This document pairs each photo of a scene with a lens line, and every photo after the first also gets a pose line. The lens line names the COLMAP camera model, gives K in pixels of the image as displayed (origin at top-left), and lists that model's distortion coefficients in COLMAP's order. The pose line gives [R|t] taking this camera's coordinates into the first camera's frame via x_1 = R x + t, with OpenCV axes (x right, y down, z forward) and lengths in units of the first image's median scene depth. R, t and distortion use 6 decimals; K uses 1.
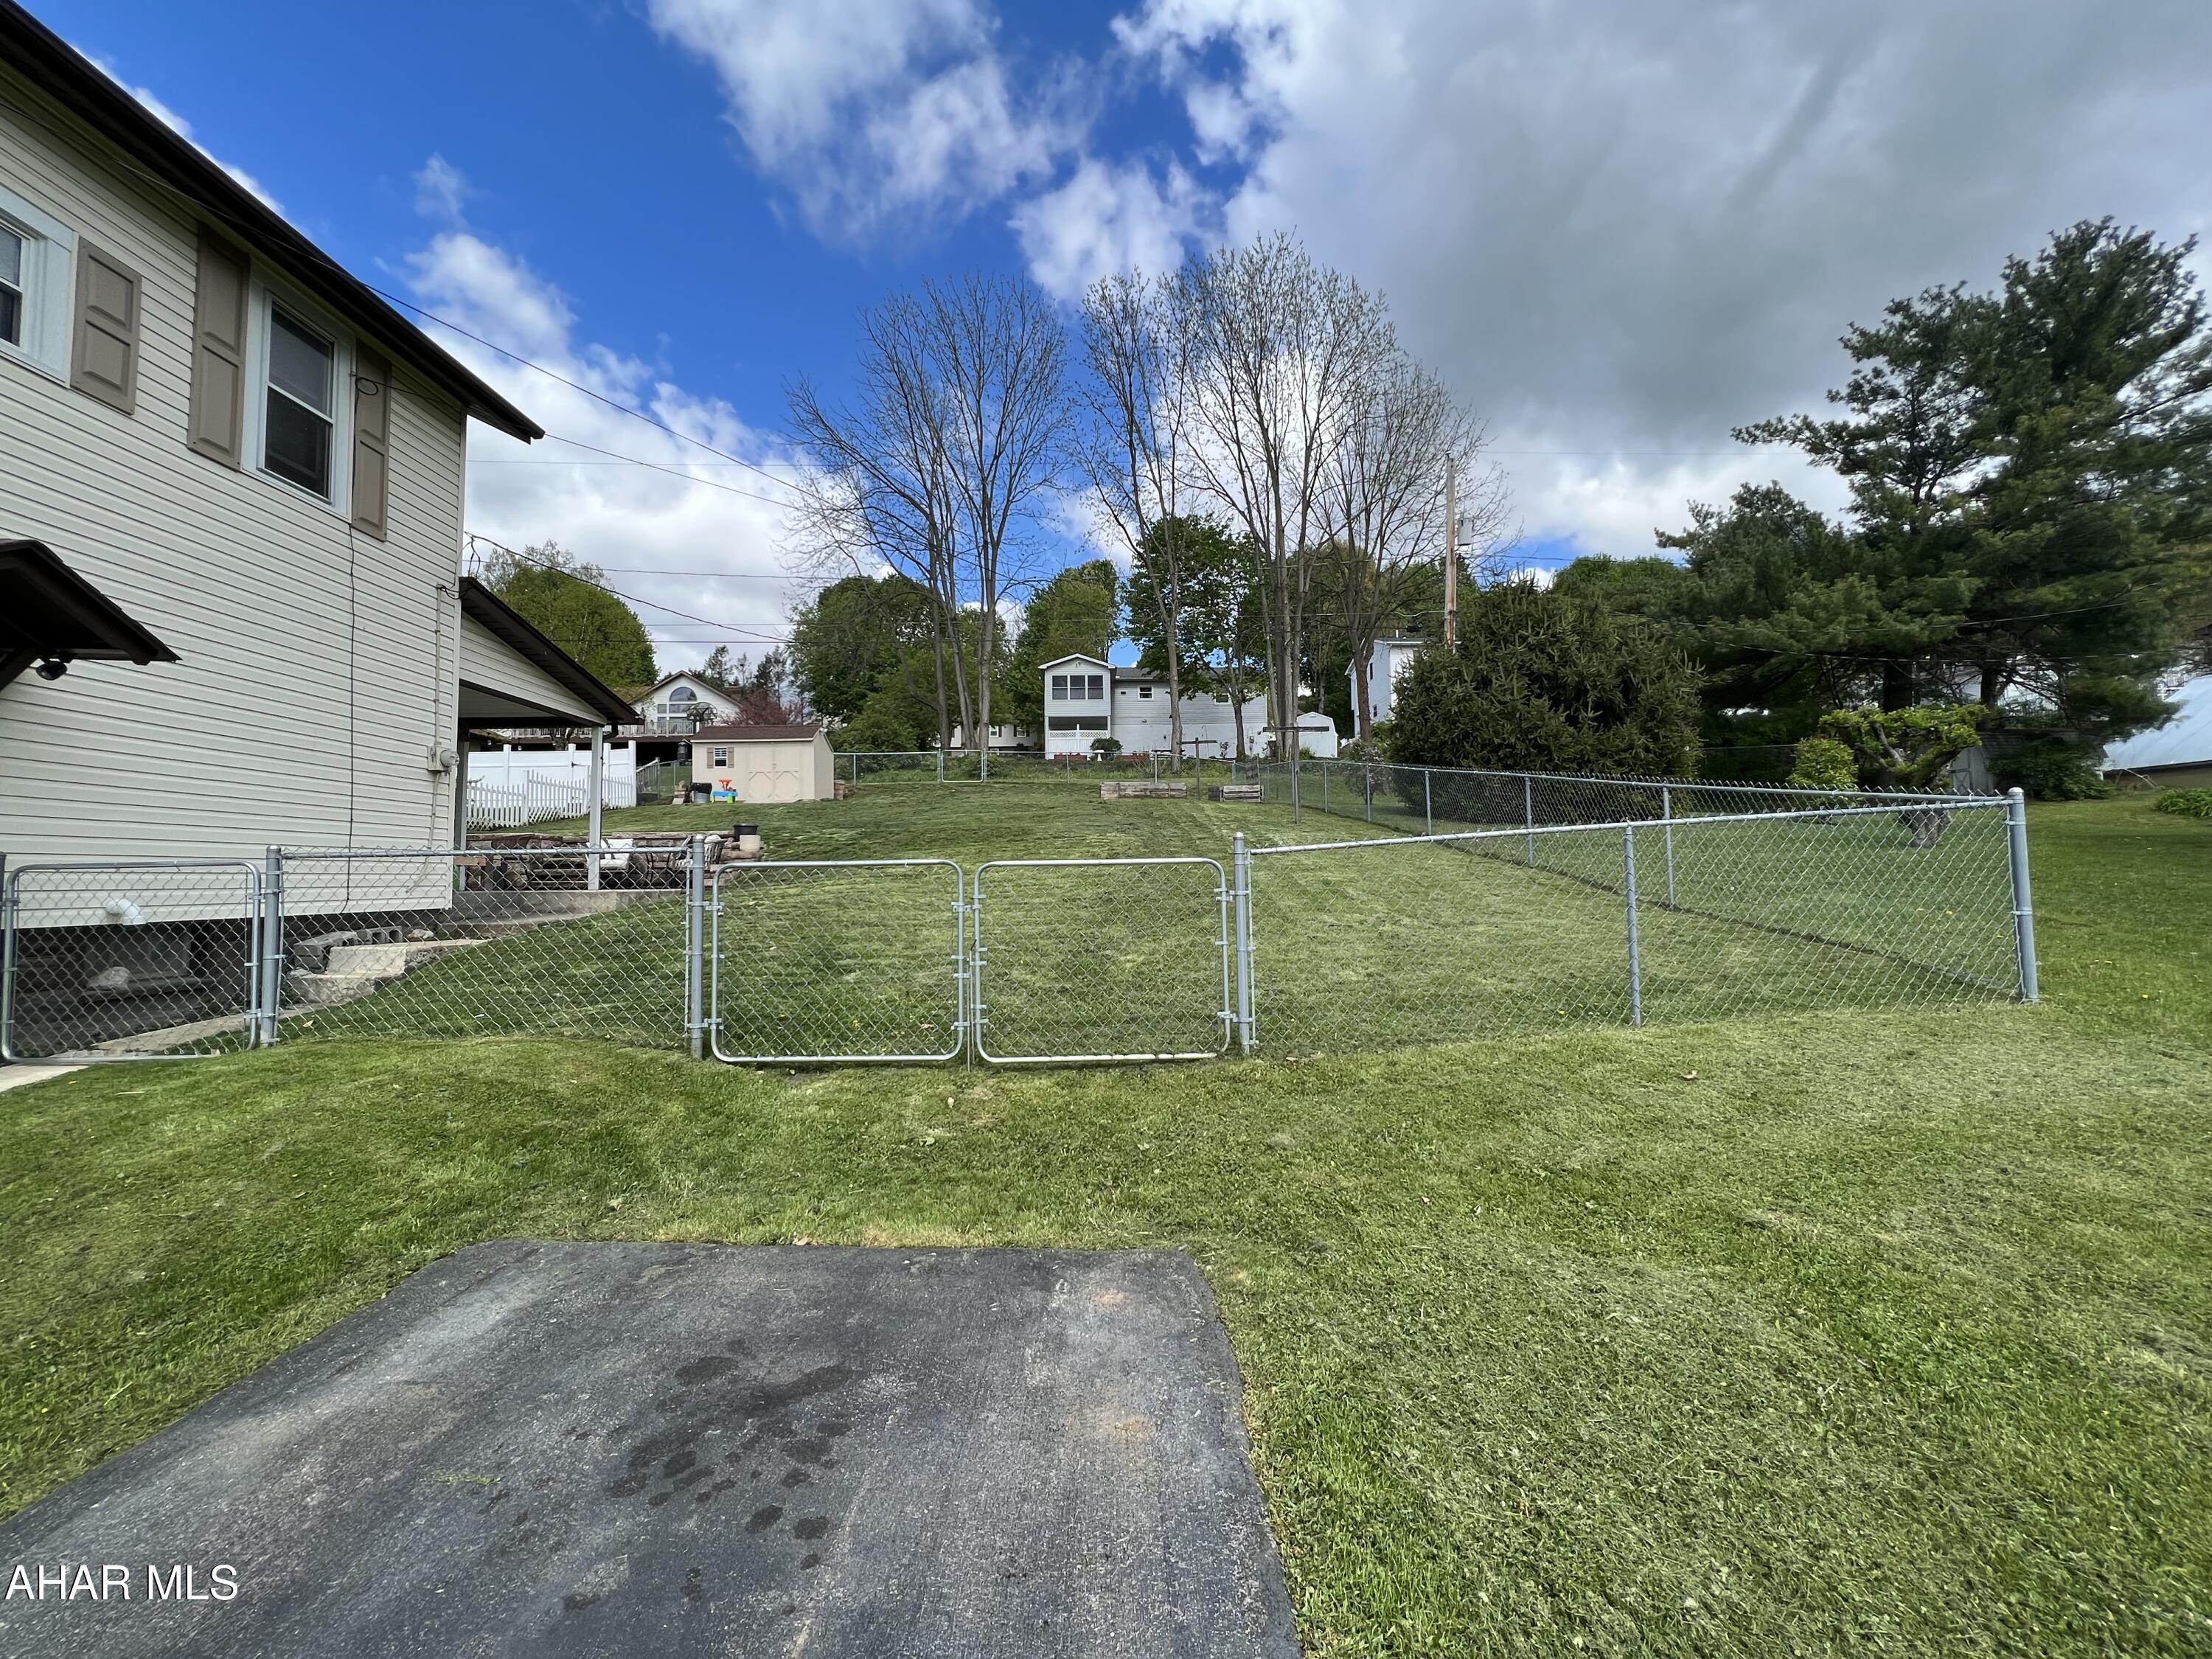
lens RADIAL K [[880.6, 0, 1103.6], [0, 880.6, 823.2], [0, 0, 1]] dist [-0.001982, -0.000008]
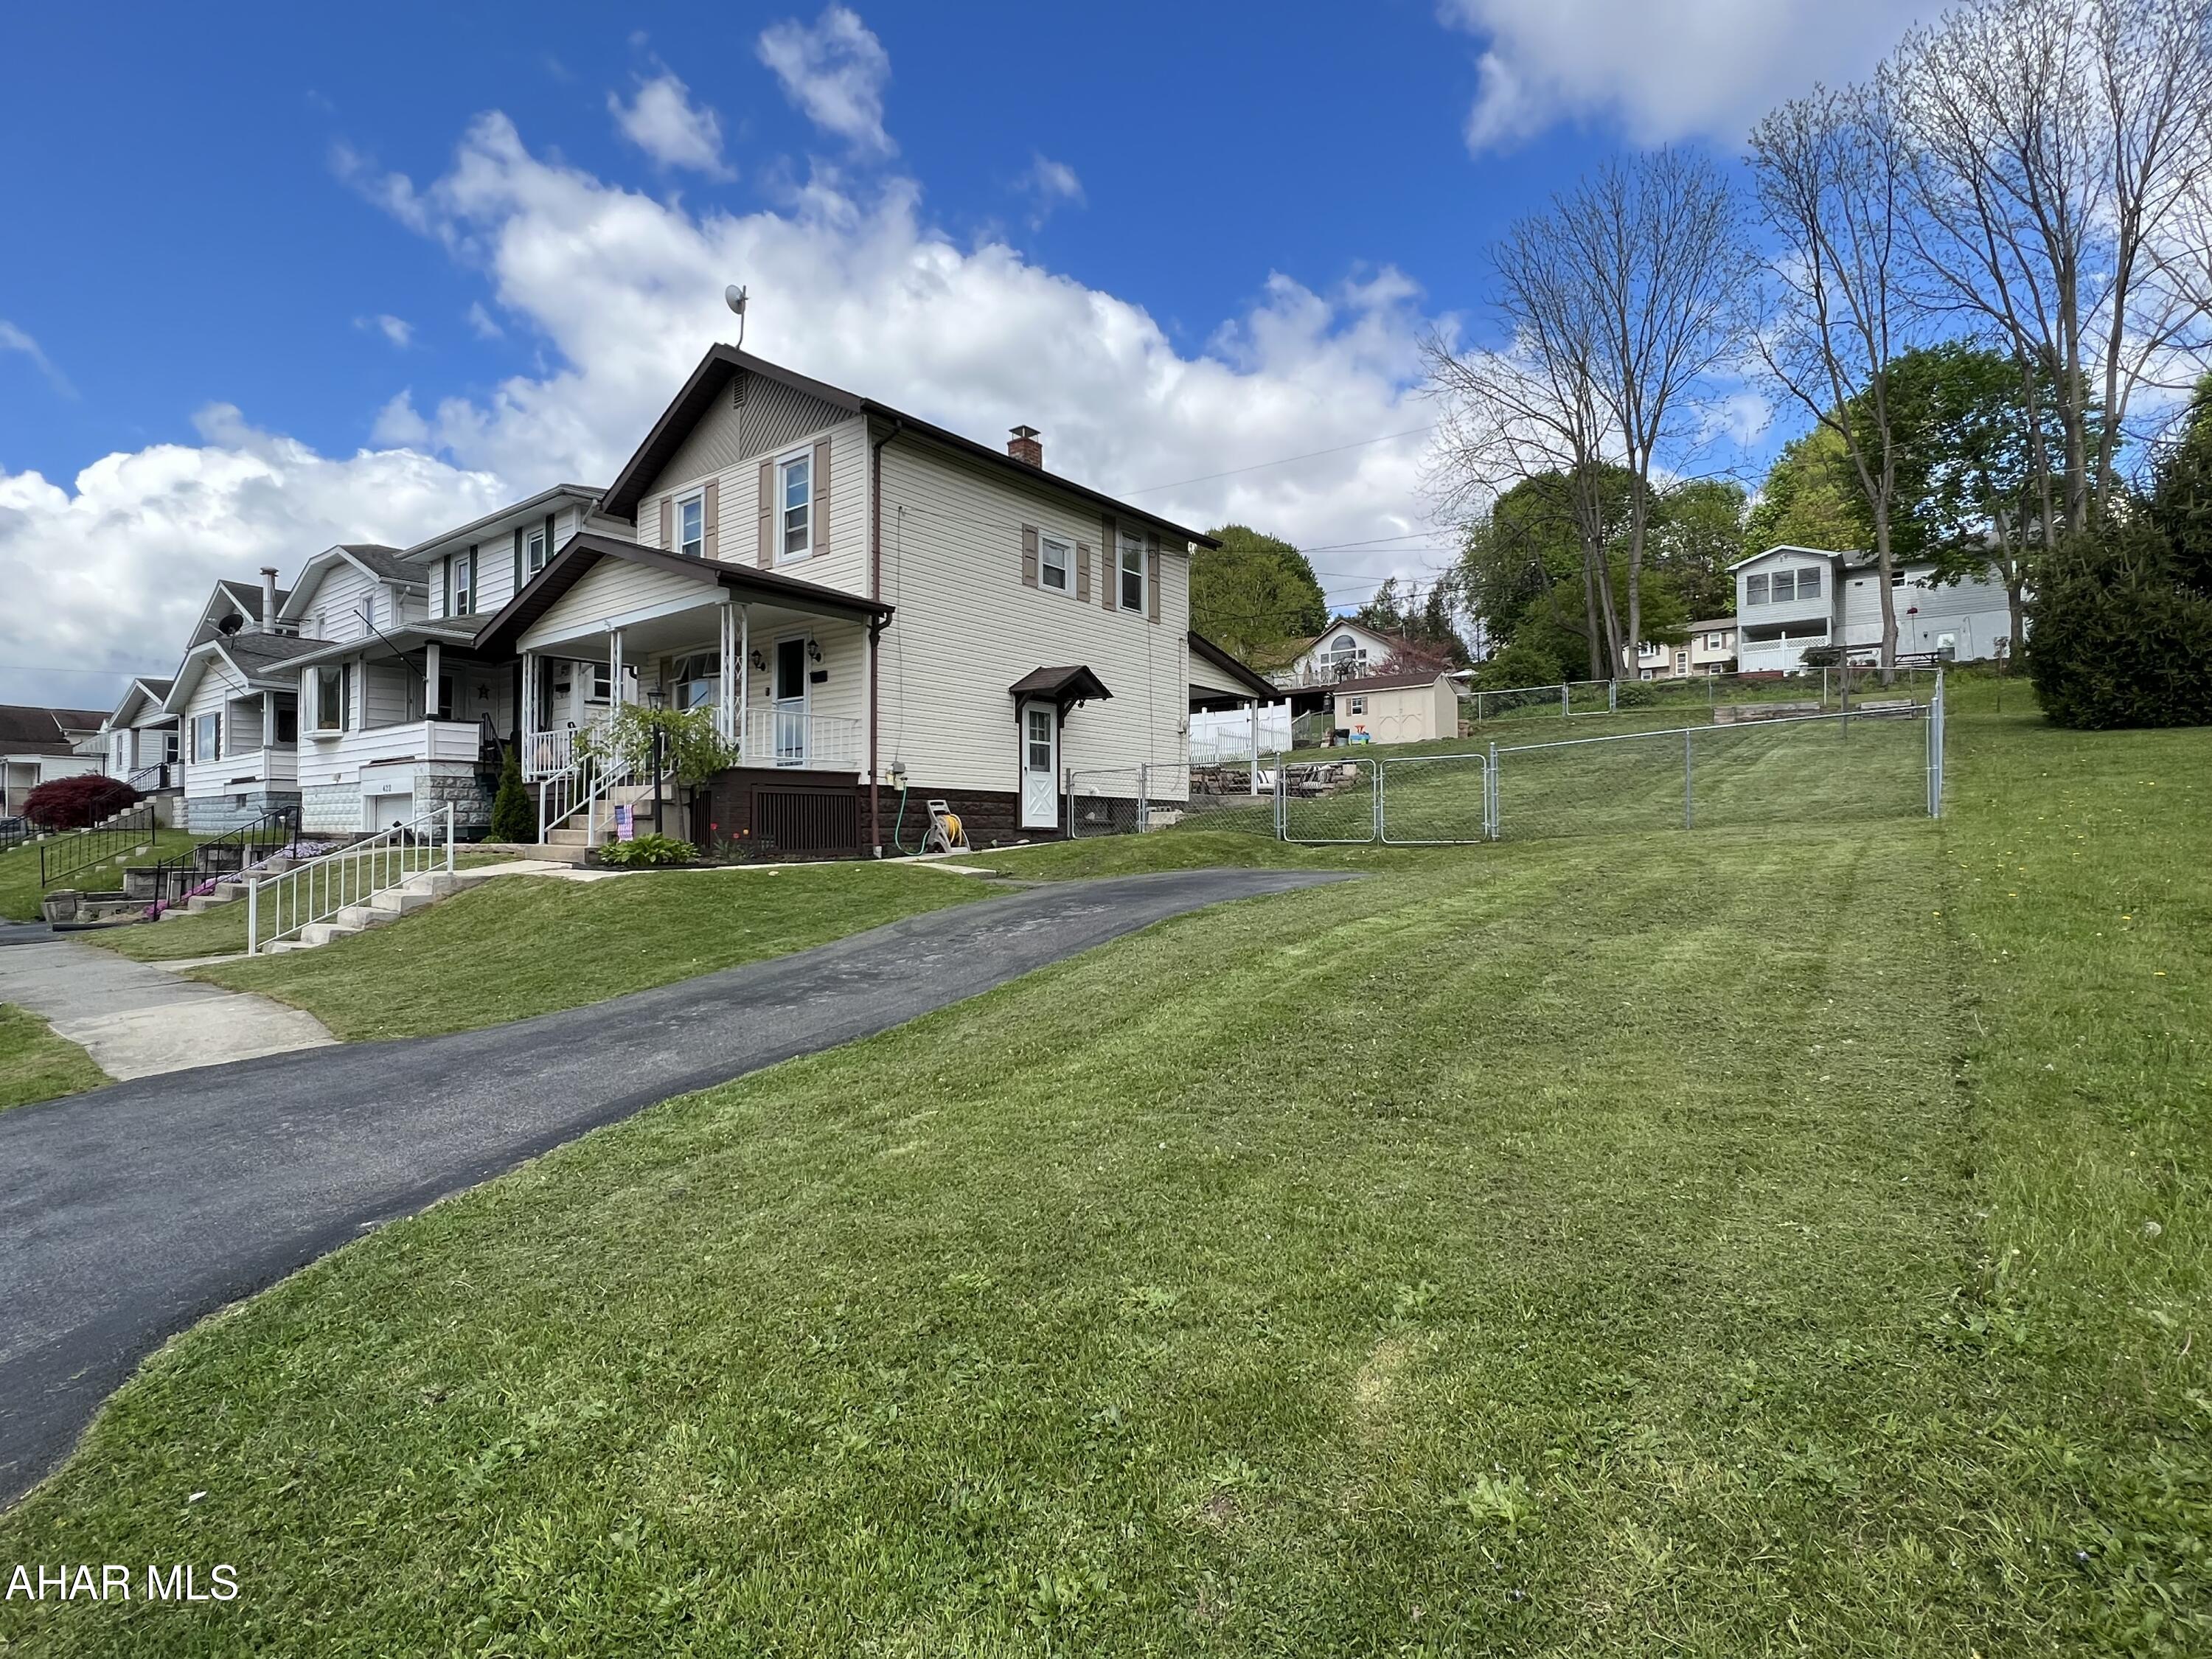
lens RADIAL K [[1067.6, 0, 1100.1], [0, 1067.6, 828.8], [0, 0, 1]] dist [-0.011899, -0.000590]
pose [[0.771159, 0.007079, -0.636603, 0.213515], [0.027834, 0.998607, 0.044822, 0.015394], [0.636033, -0.052284, 0.769888, -0.330141]]
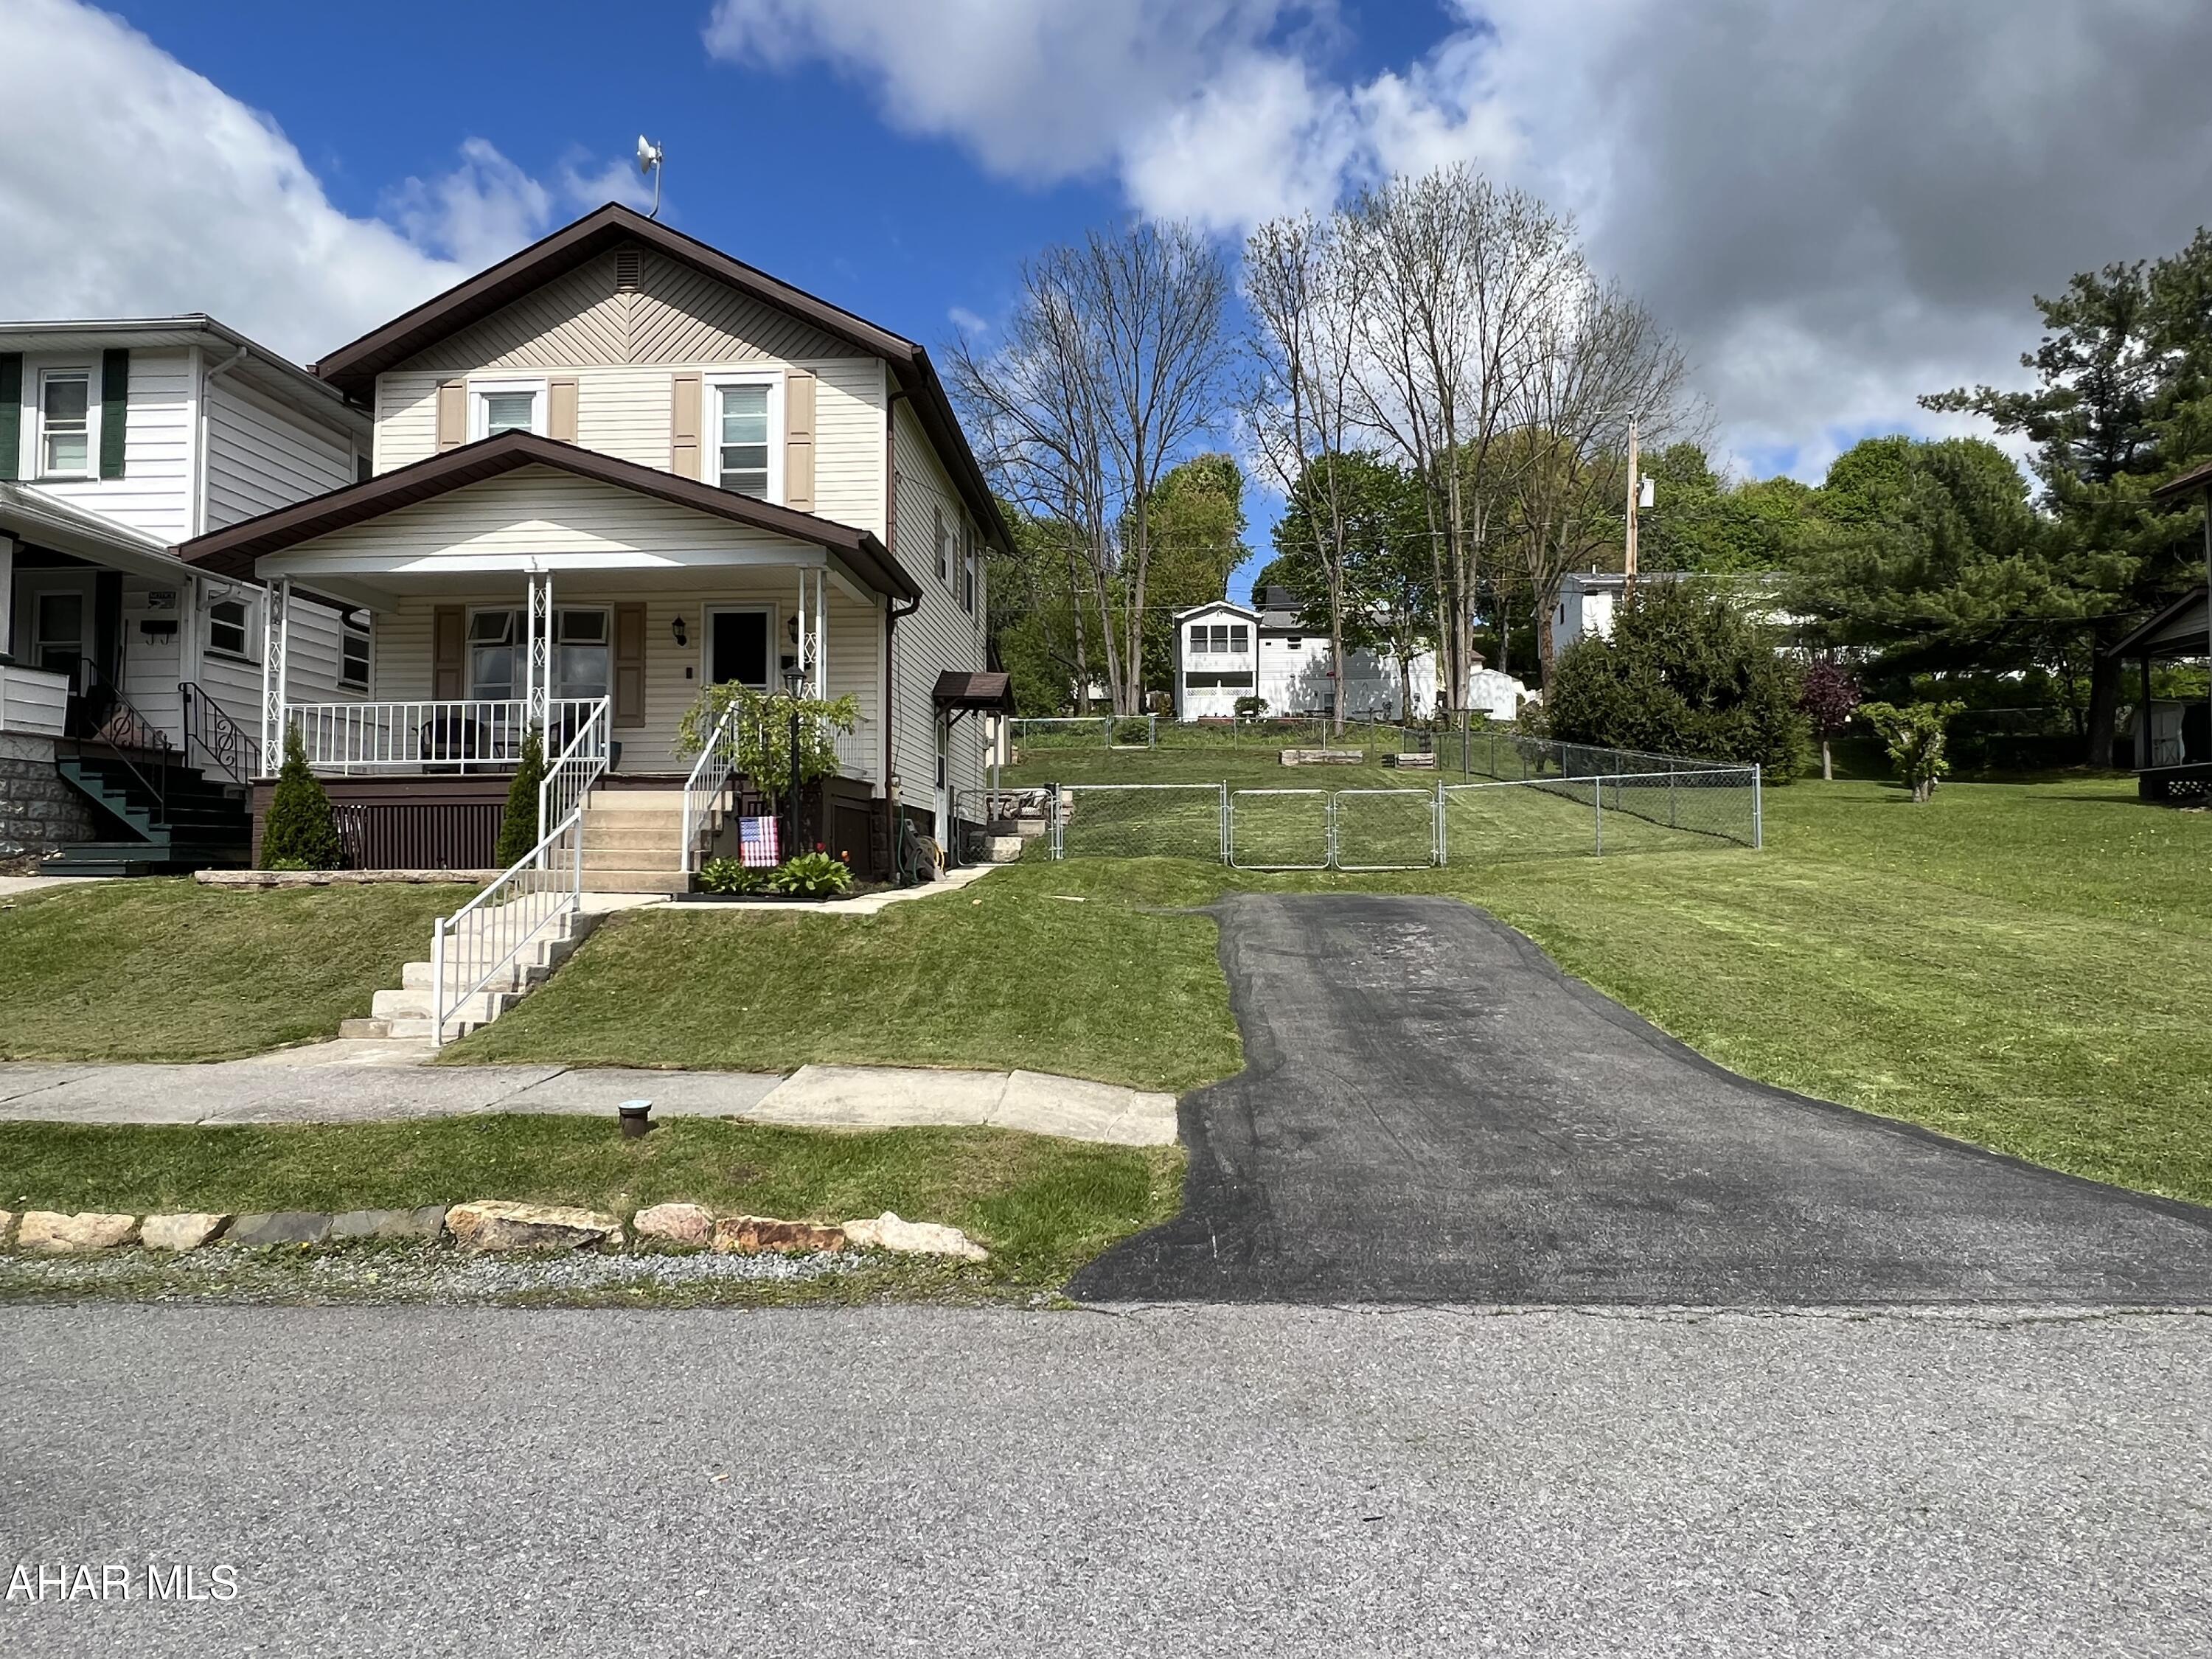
lens RADIAL K [[1250.3, 0, 1097.9], [0, 1250.3, 834.2], [0, 0, 1]] dist [-0.012207, 0.006334]
pose [[0.997197, 0.008043, -0.074391, -0.108426], [-0.005938, 0.999577, 0.028471, 0.013328], [0.074589, -0.027950, 0.996823, -0.518142]]
